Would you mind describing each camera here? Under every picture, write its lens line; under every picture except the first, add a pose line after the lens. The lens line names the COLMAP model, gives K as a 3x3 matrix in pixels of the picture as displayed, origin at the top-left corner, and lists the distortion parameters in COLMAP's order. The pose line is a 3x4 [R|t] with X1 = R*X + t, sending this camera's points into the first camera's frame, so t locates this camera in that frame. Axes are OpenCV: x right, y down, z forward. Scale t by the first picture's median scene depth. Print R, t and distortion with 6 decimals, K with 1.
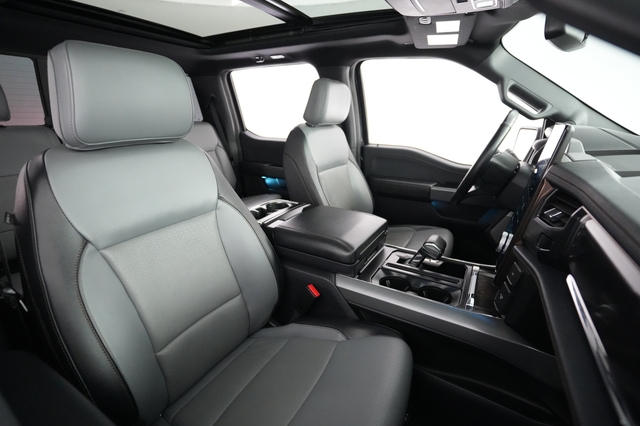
lens RADIAL K [[307.2, 0, 320.0], [0, 307.2, 213.0], [0, 0, 1]] dist [0.001561, 0.000648]
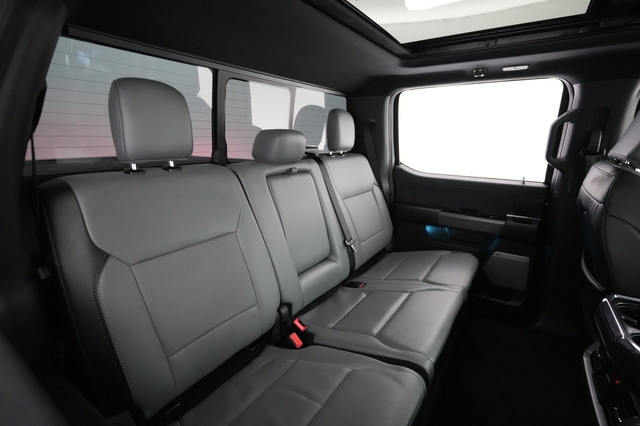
lens RADIAL K [[307.2, 0, 320.0], [0, 307.2, 213.0], [0, 0, 1]] dist [0.001561, 0.000648]
pose [[0.996772, 0.030035, -0.074457, -0.400661], [-0.036429, 0.995624, -0.086062, -0.069024], [0.071546, 0.088497, 0.993504, 0.211935]]
